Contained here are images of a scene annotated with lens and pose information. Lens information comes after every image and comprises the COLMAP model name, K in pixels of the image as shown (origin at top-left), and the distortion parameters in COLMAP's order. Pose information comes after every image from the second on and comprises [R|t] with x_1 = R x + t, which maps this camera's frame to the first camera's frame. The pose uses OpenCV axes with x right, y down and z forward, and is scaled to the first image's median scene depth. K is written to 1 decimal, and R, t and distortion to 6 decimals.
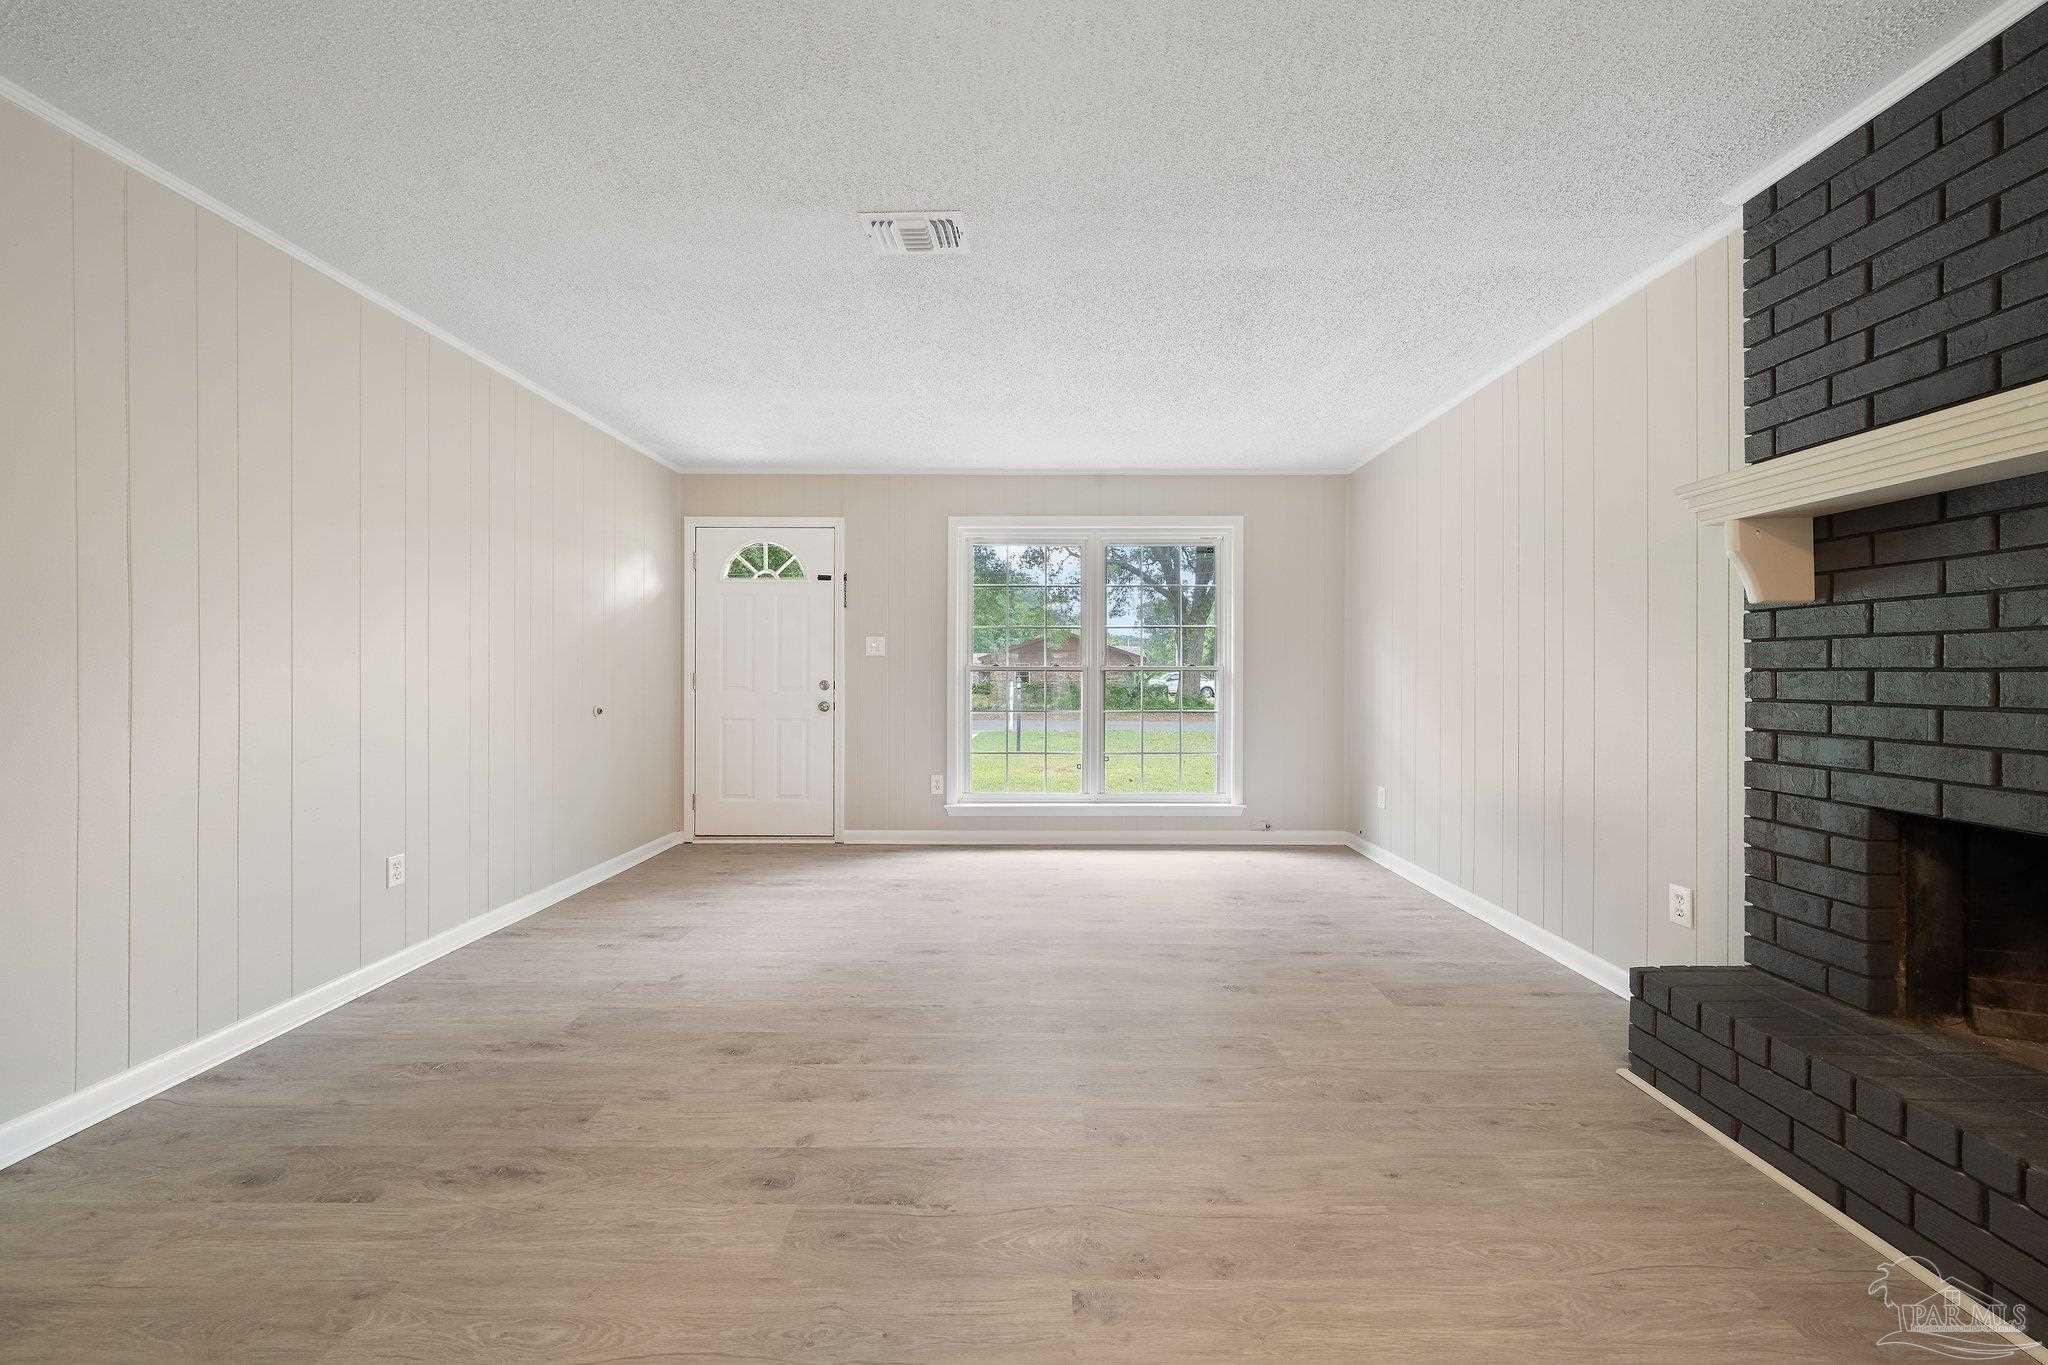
lens RADIAL K [[728.5, 0, 1038.5], [0, 728.5, 674.6], [0, 0, 1]] dist [-0.004166, 0.000853]
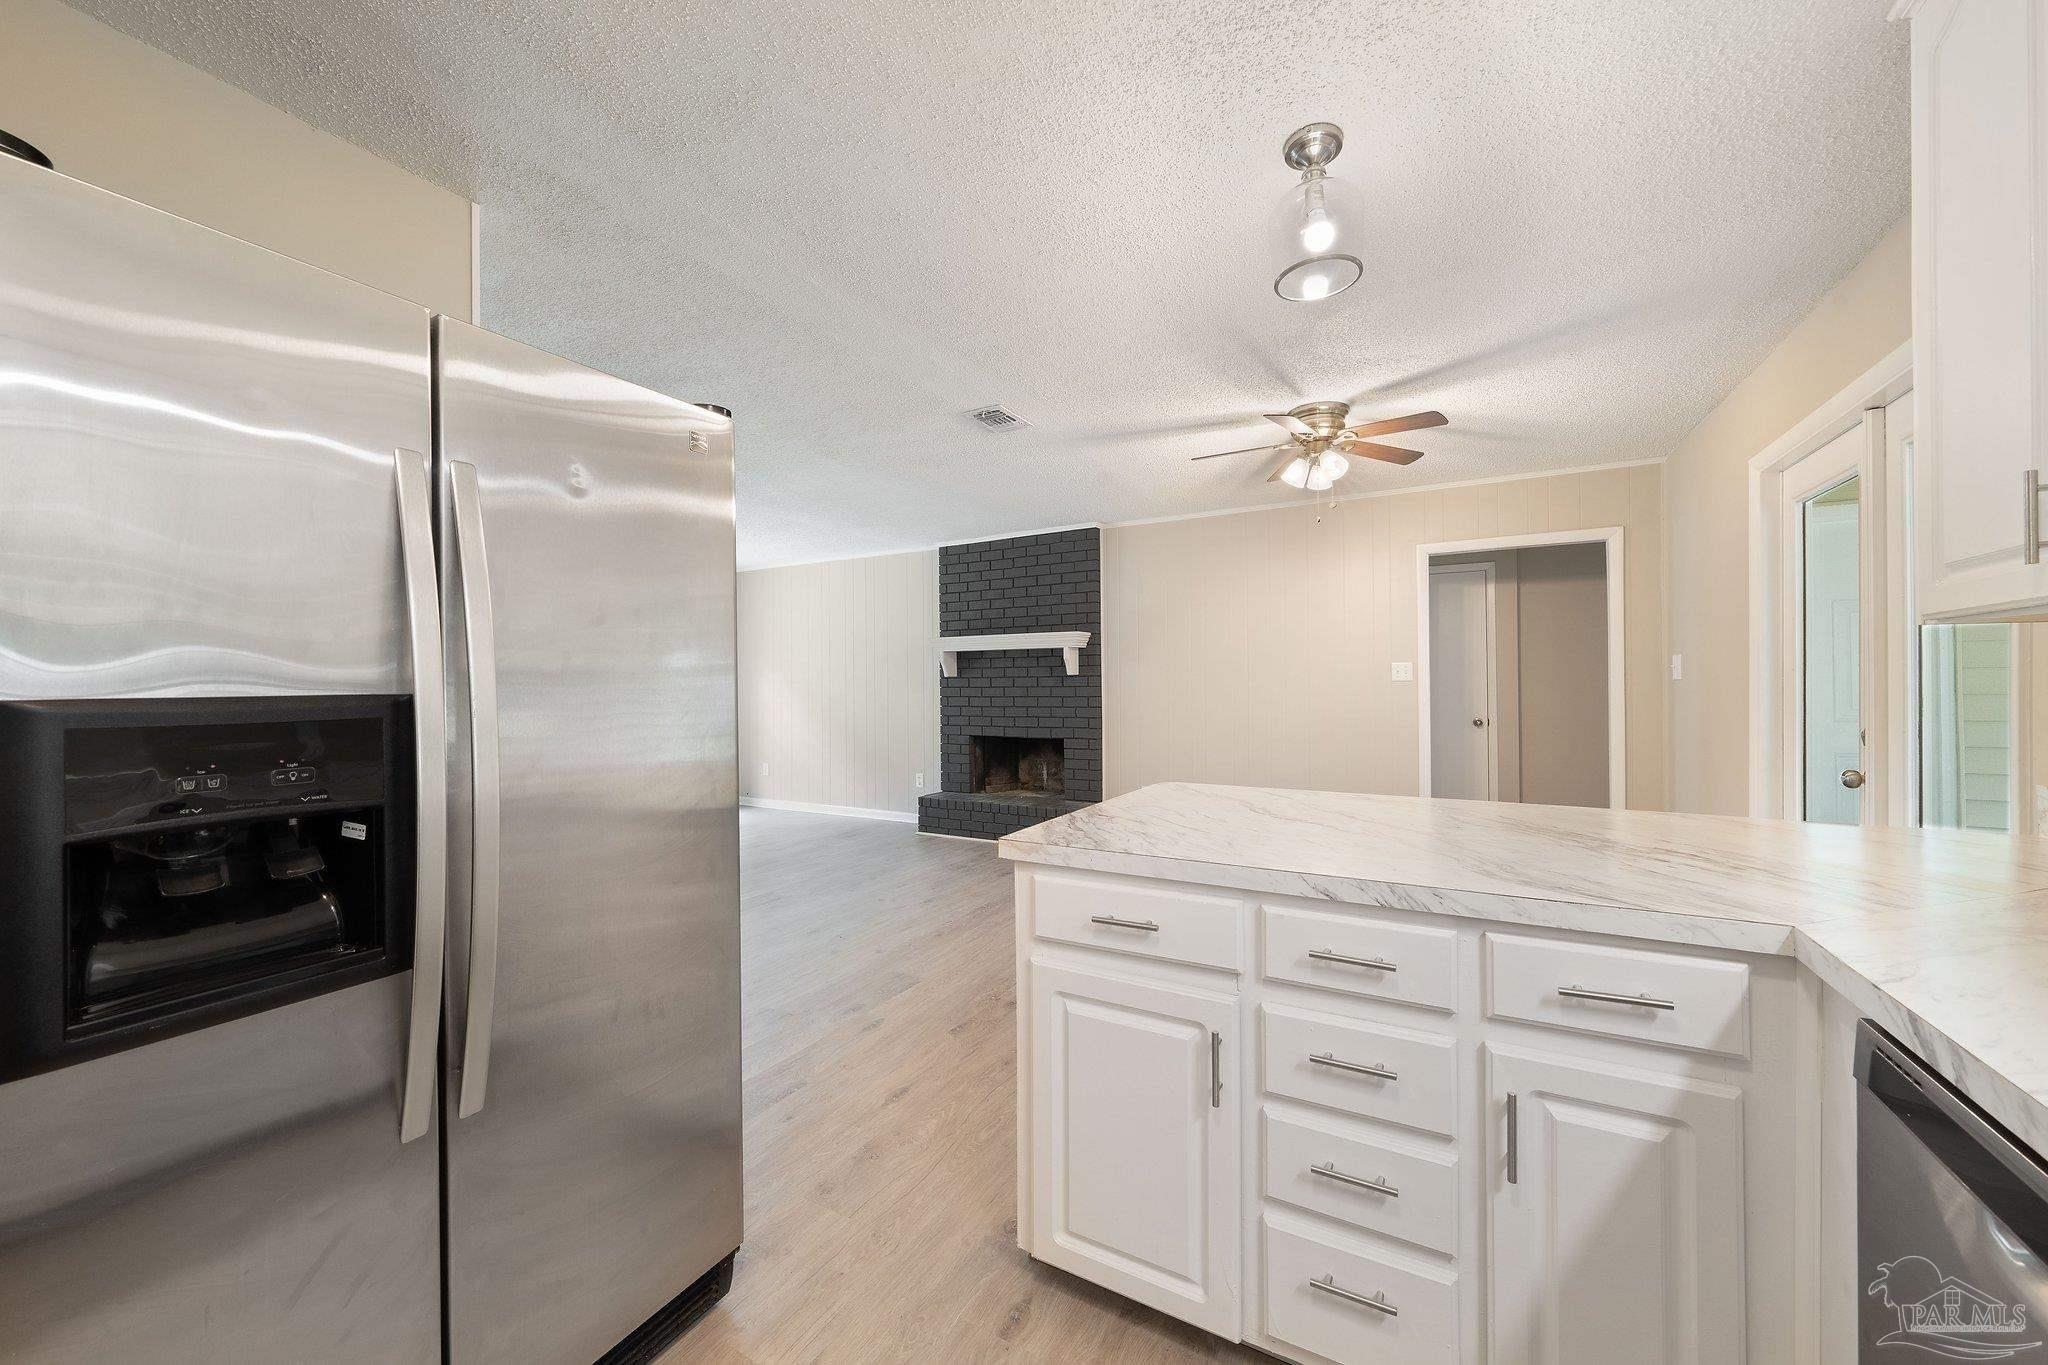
lens RADIAL K [[764.0, 0, 1021.7], [0, 764.0, 680.5], [0, 0, 1]] dist [0.000049, -0.000517]
pose [[0.499336, -0.002939, 0.866403, -1.892302], [0.011091, 0.999934, -0.003000, -0.070273], [-0.866337, 0.011107, 0.499336, -1.053524]]
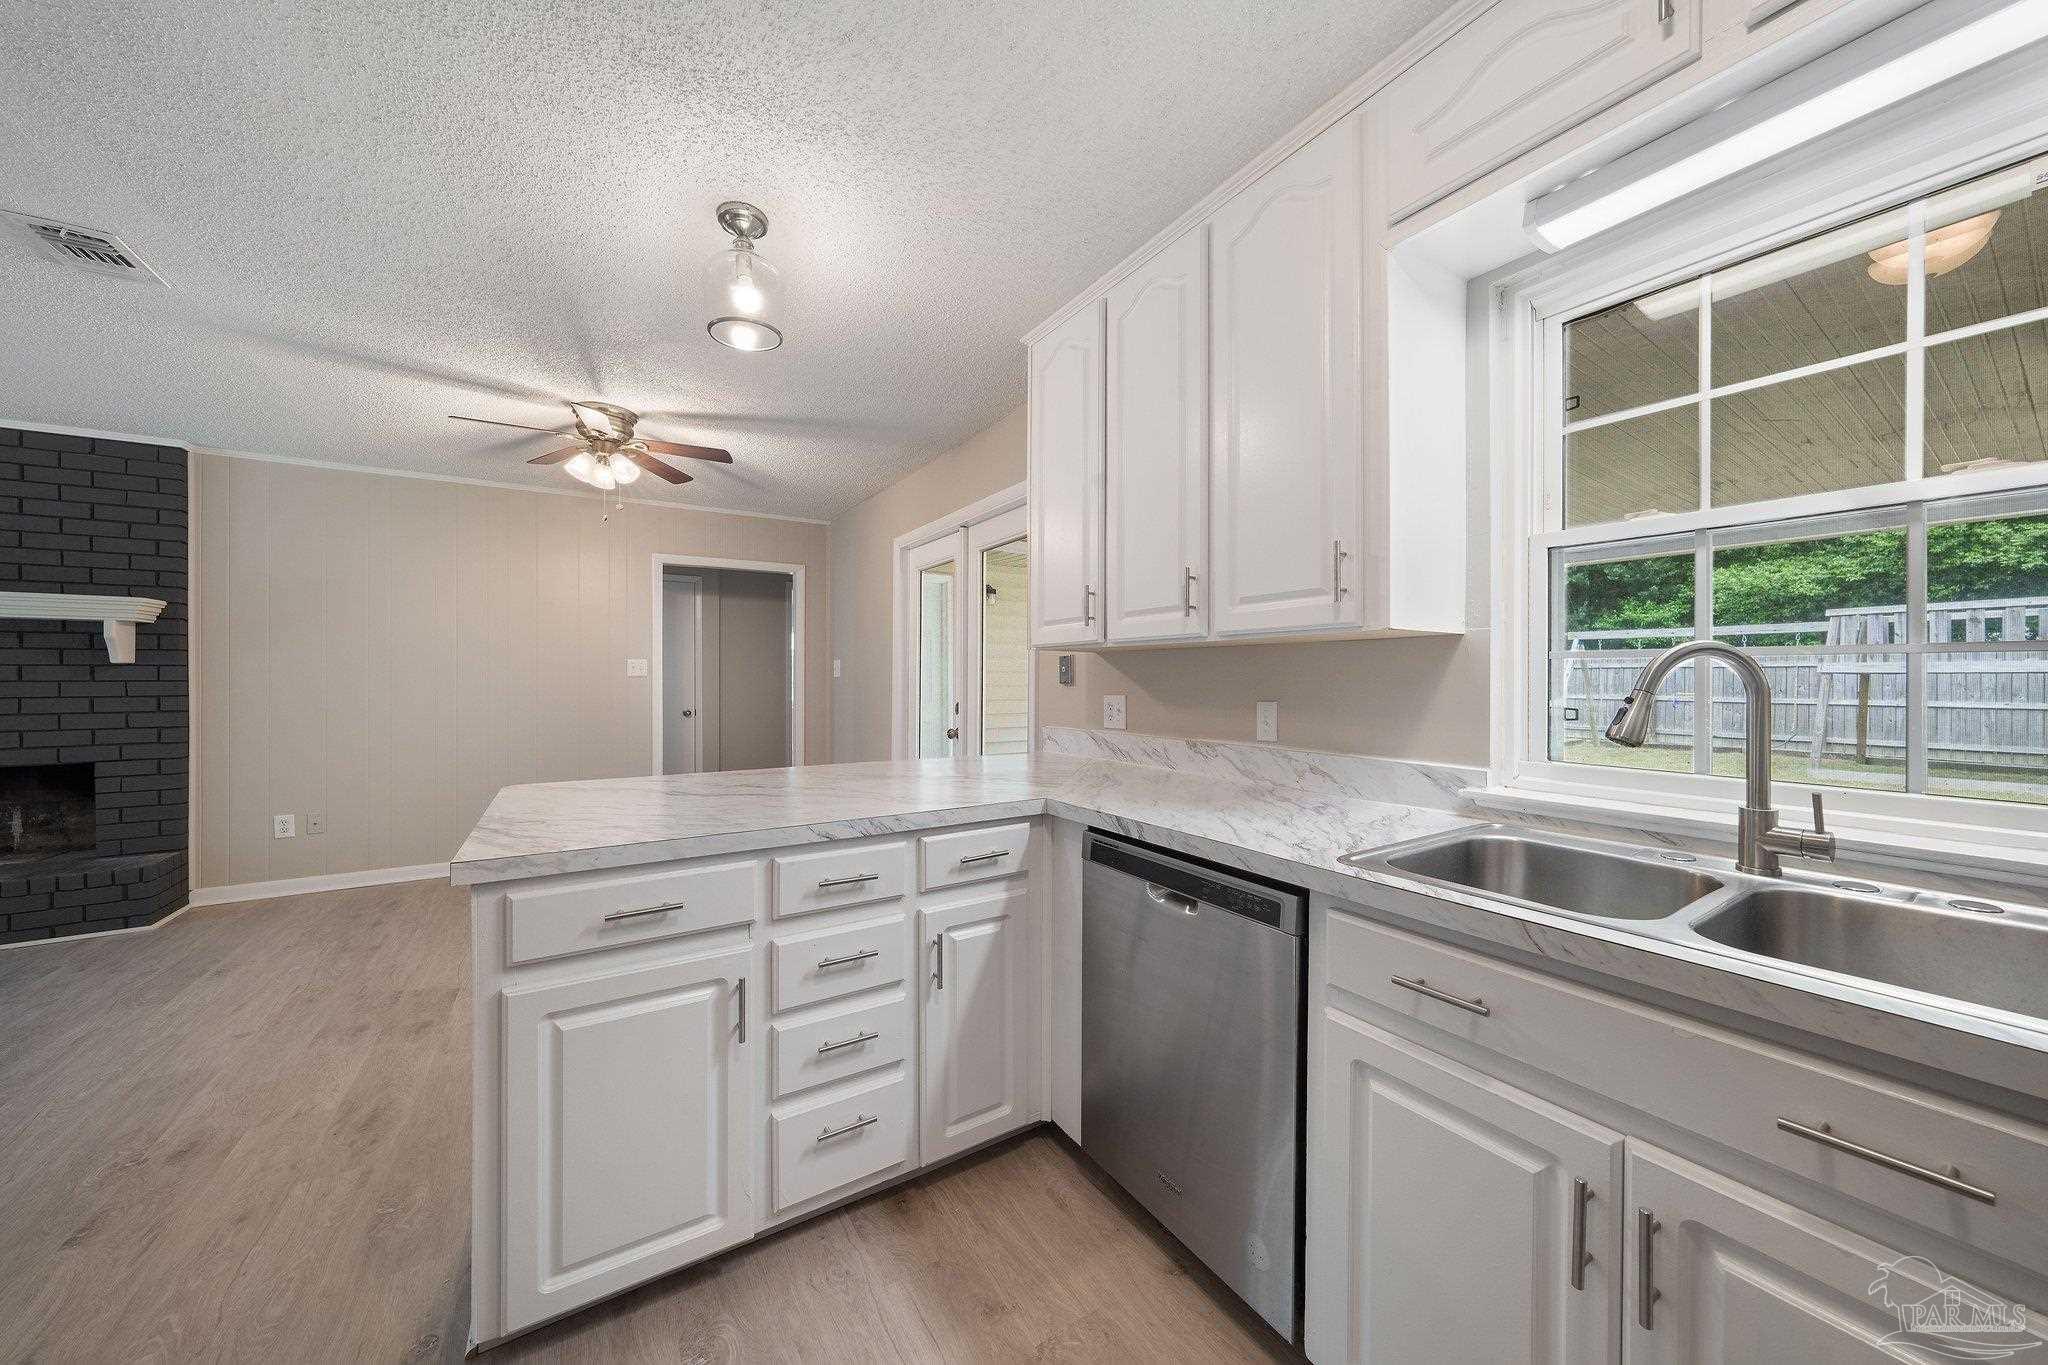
lens RADIAL K [[728.5, 0, 1027.5], [0, 728.5, 678.2], [0, 0, 1]] dist [-0.004166, 0.000853]
pose [[-0.540055, -0.003407, 0.841623, -2.020395], [0.000648, 0.999990, 0.004464, -0.066923], [-0.841630, 0.002956, -0.540047, -0.642661]]
